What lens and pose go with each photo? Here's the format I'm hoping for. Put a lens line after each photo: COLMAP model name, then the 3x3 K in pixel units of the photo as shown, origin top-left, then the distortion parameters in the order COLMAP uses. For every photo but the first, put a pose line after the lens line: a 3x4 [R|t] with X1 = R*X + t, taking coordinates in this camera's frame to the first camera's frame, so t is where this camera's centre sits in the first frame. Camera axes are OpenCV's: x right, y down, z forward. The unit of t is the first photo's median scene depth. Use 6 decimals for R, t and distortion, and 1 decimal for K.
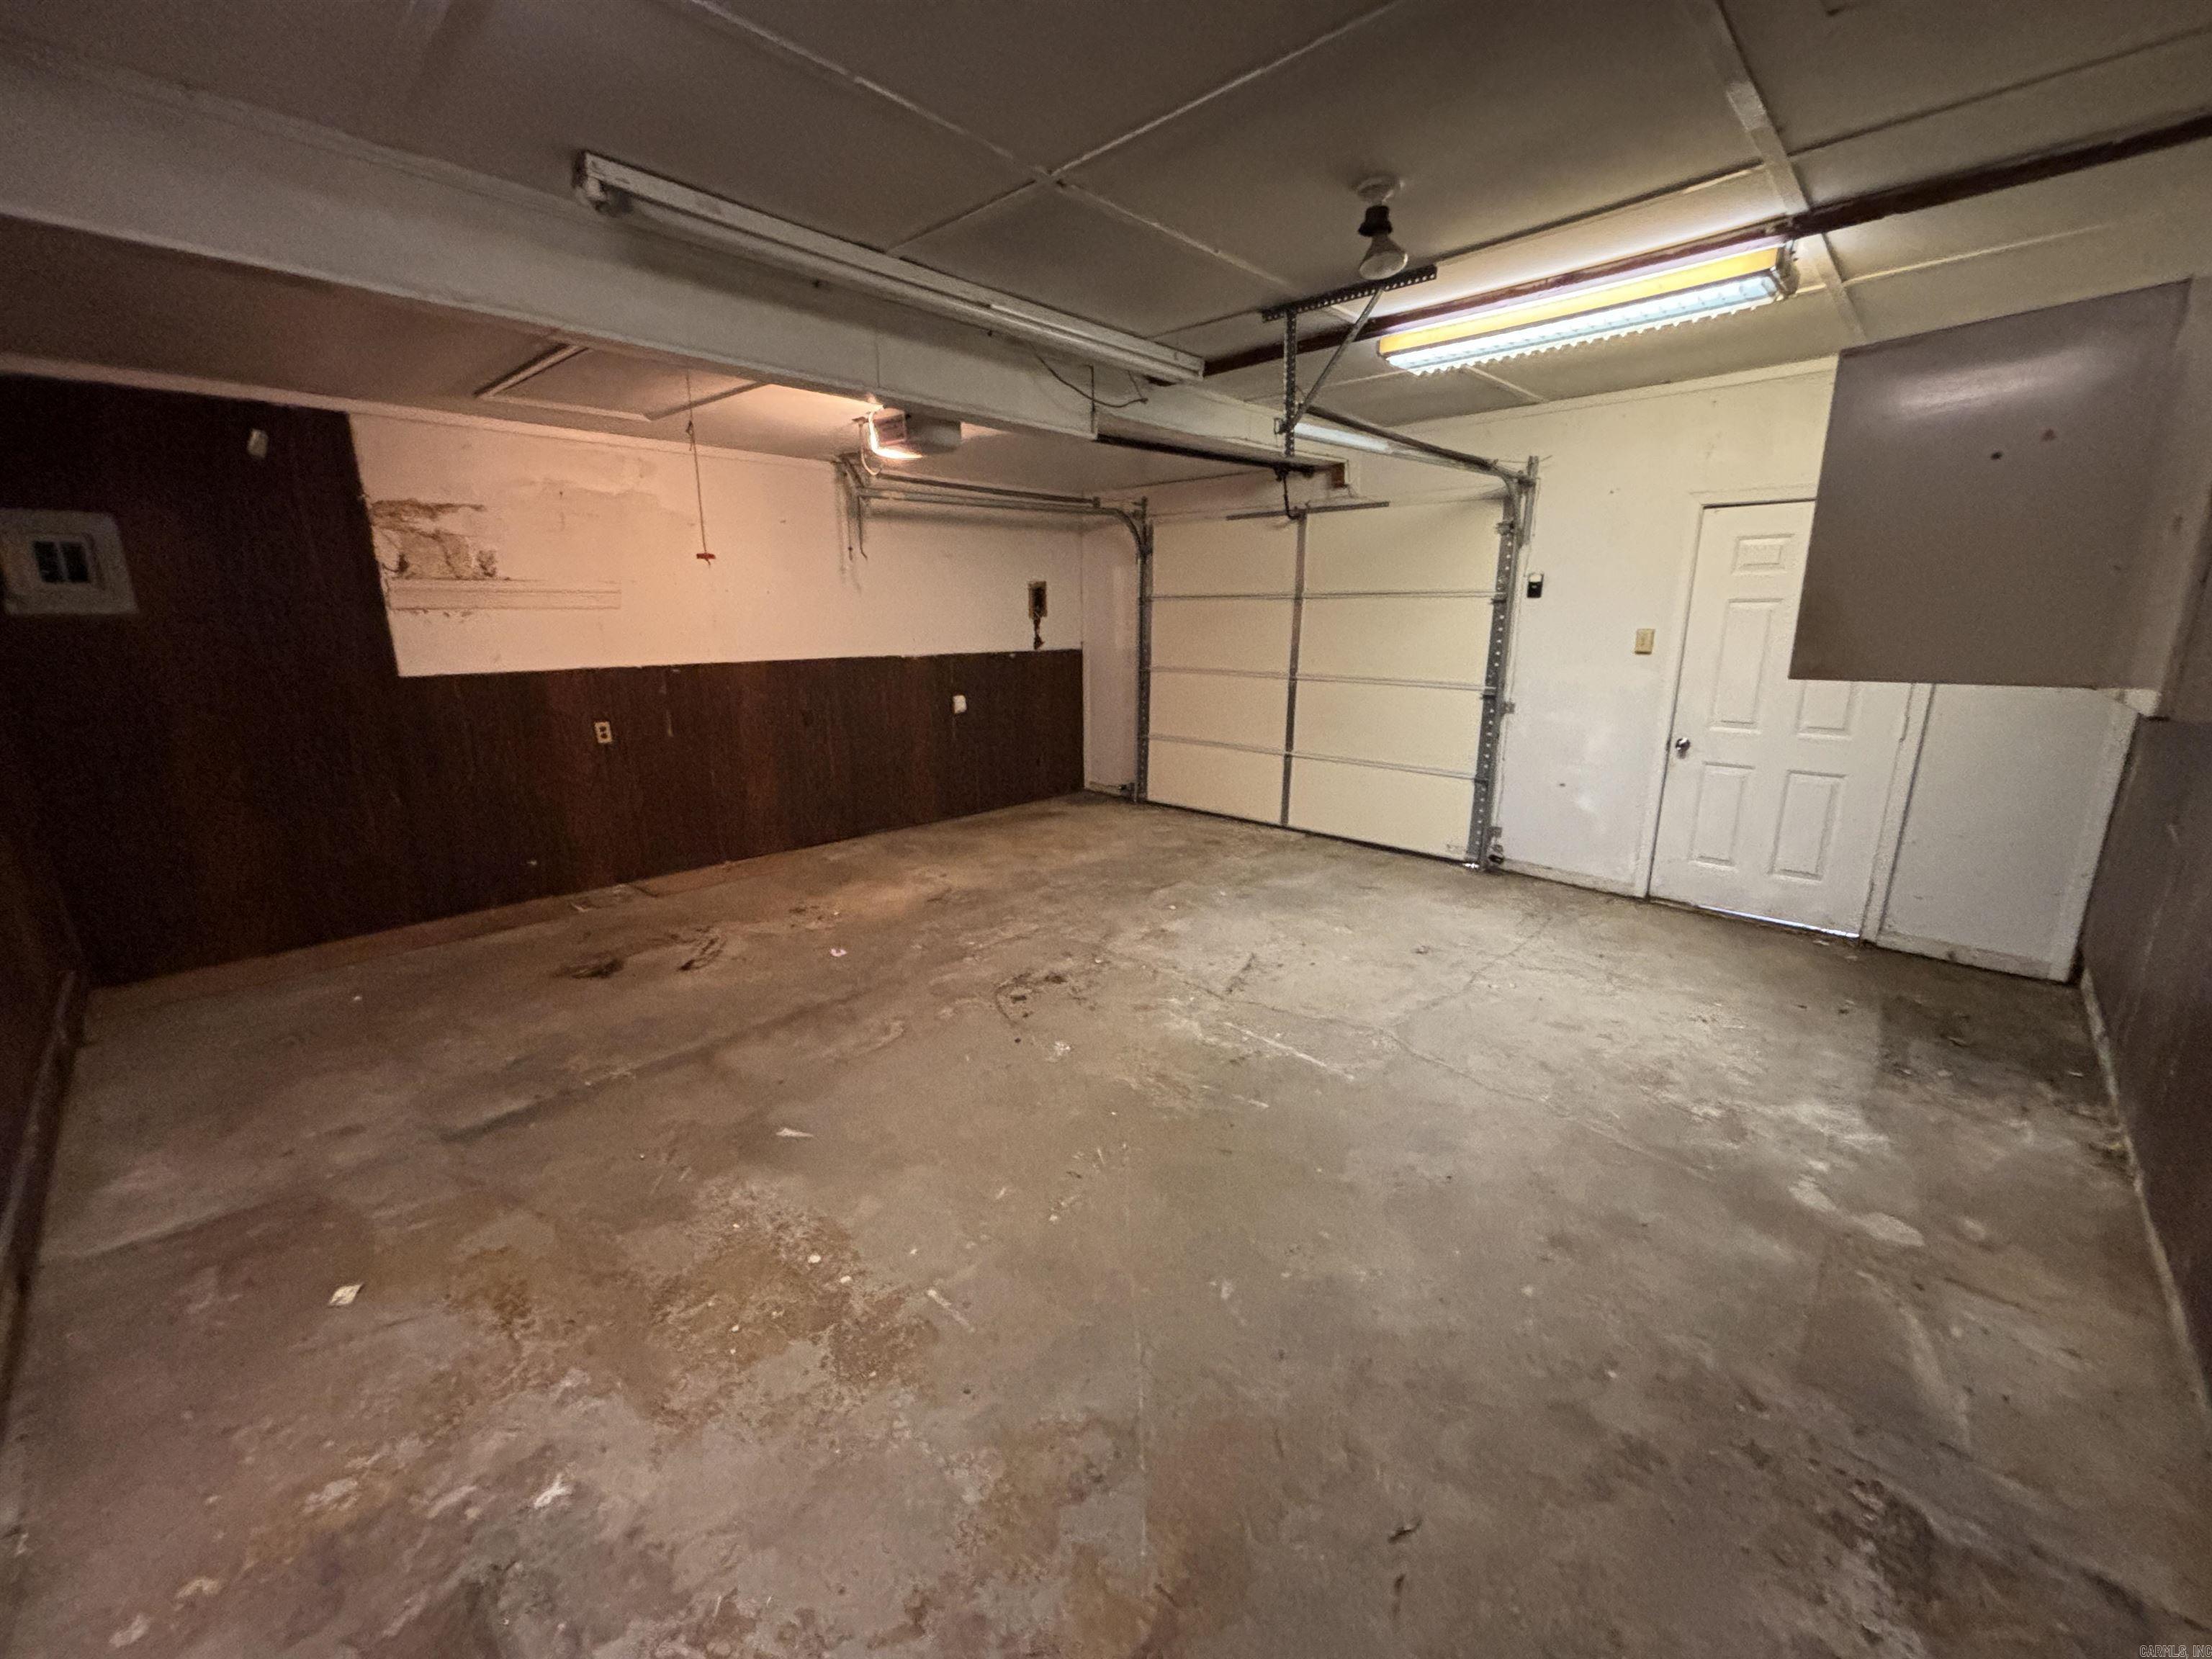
lens RADIAL K [[902.6, 0, 1107.2], [0, 902.6, 826.7], [0, 0, 1]] dist [0.003061, 0.002265]
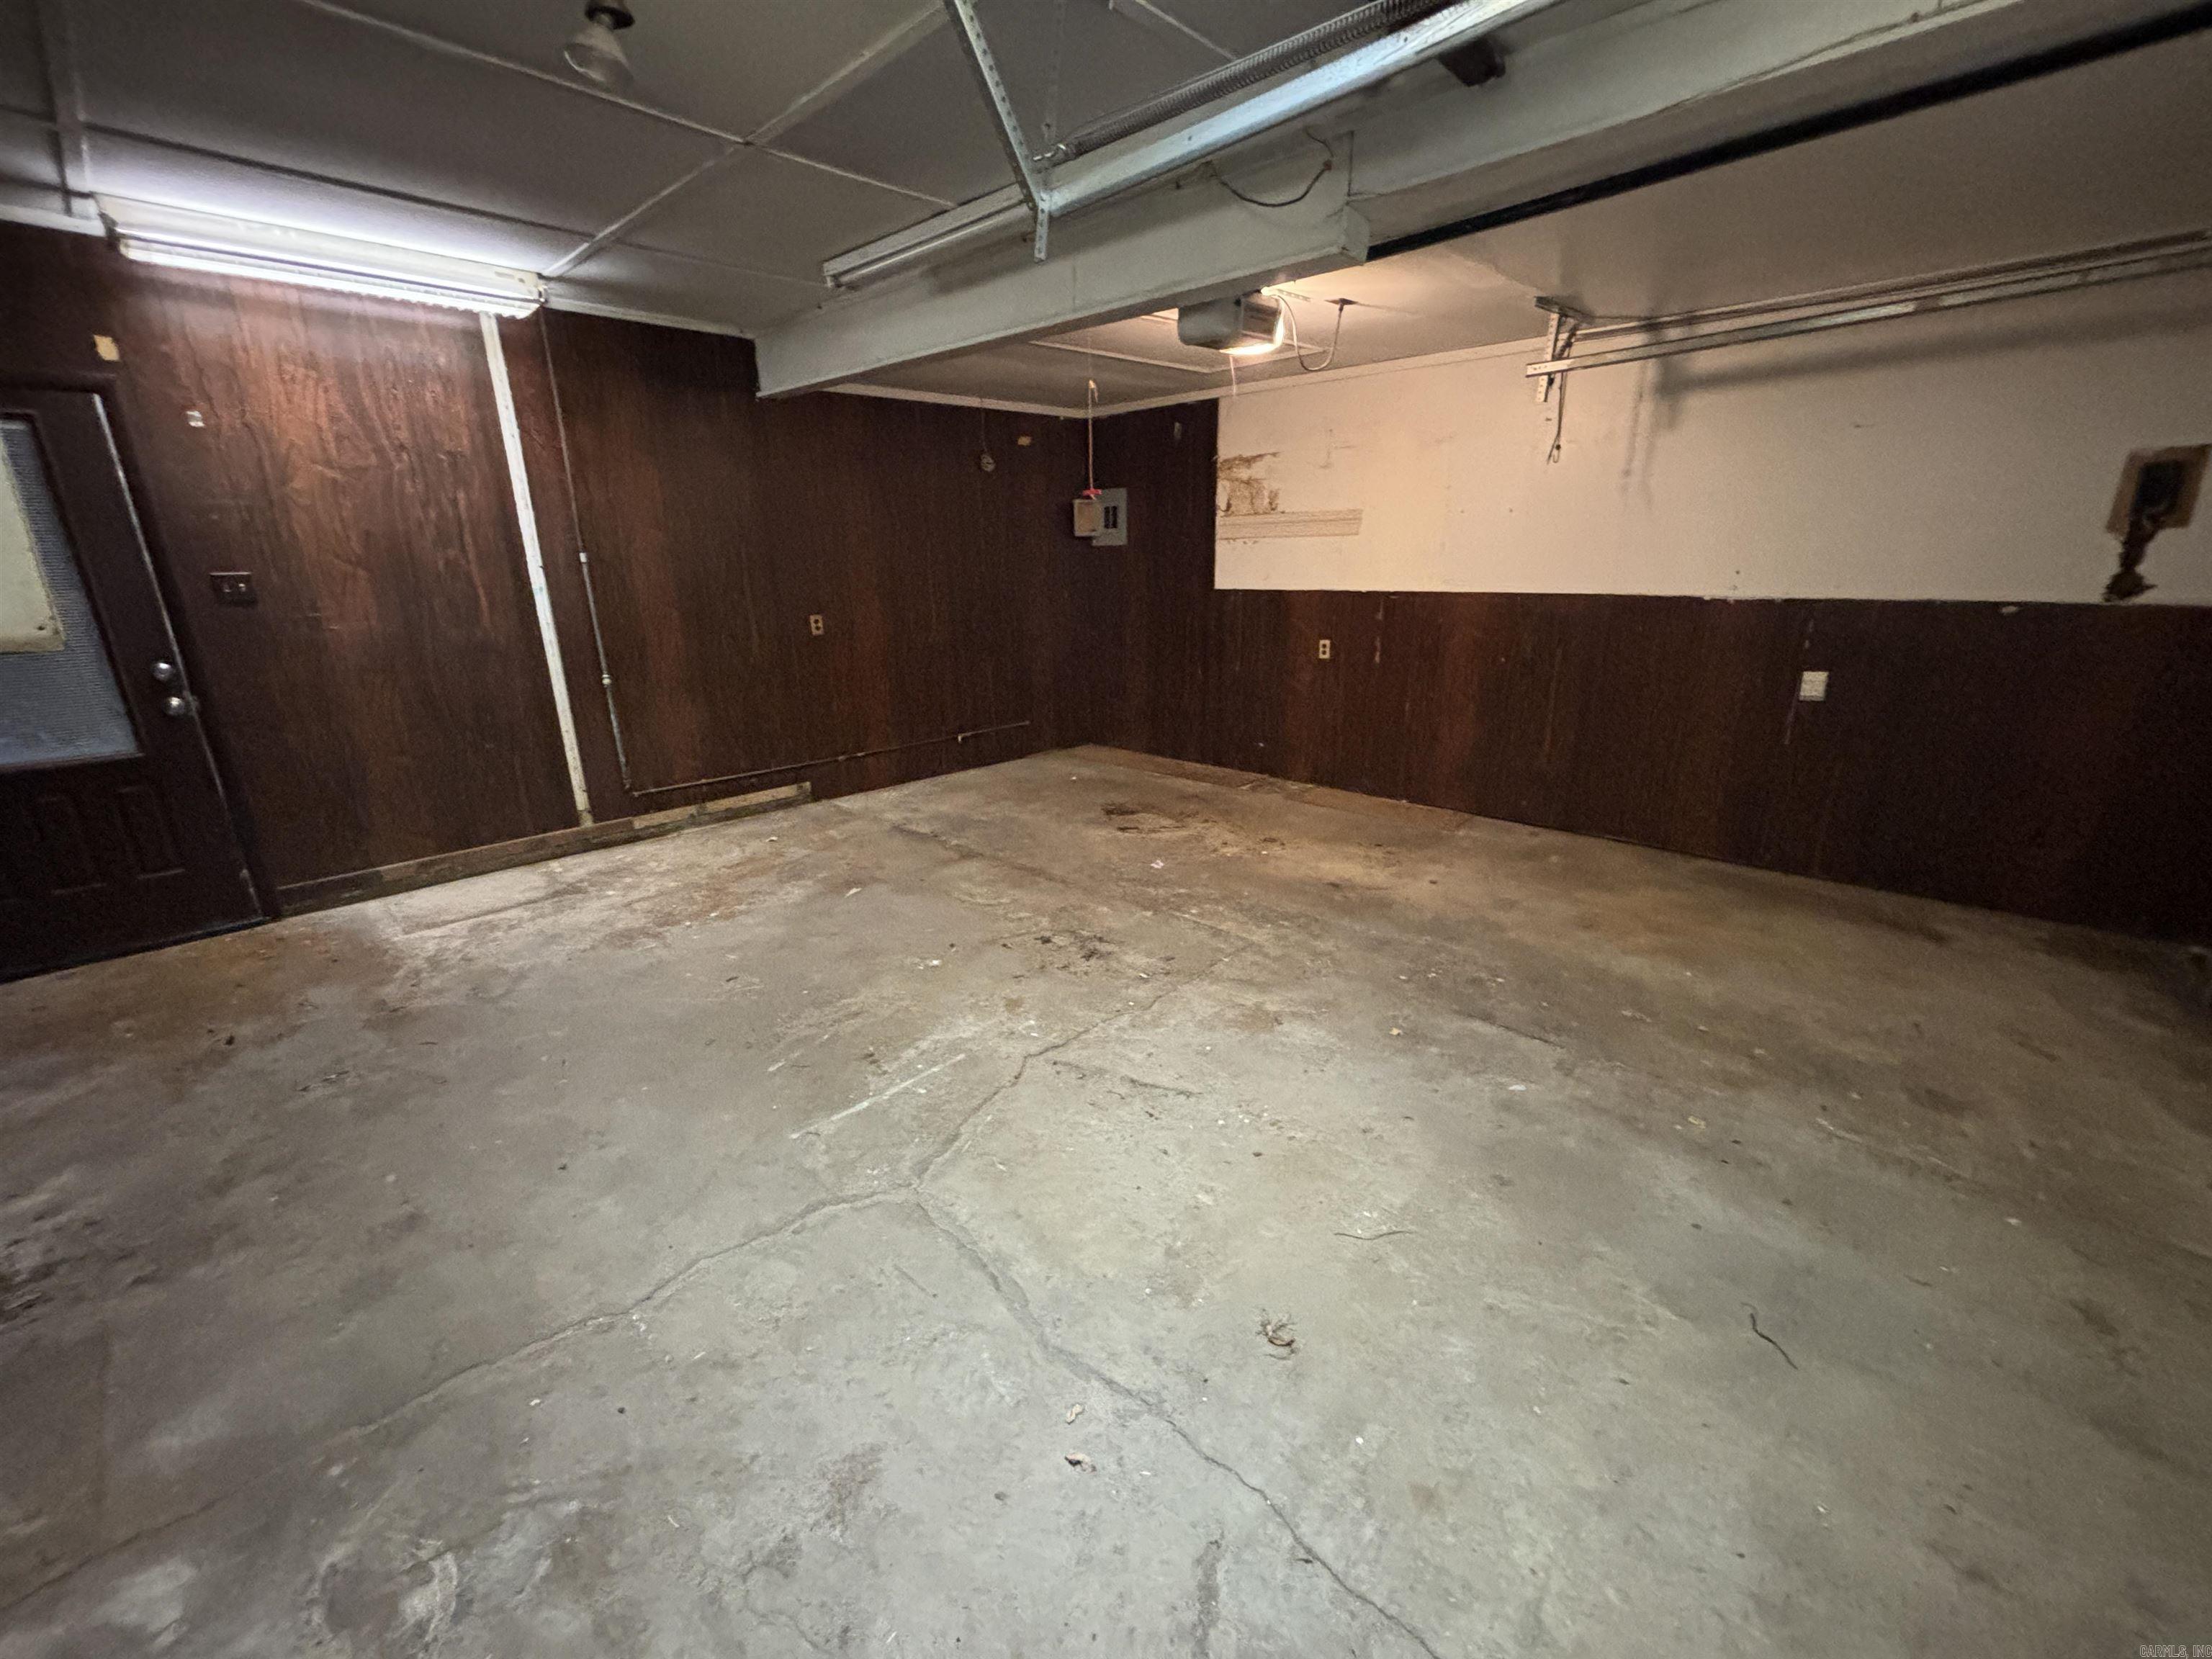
lens RADIAL K [[902.6, 0, 1104.0], [0, 902.6, 830.2], [0, 0, 1]] dist [0.003061, 0.002265]
pose [[-0.016508, 0.295731, -0.955129, 0.727850], [-0.218230, 0.931163, 0.292082, -0.200855], [0.975758, 0.213259, 0.049166, 0.903026]]
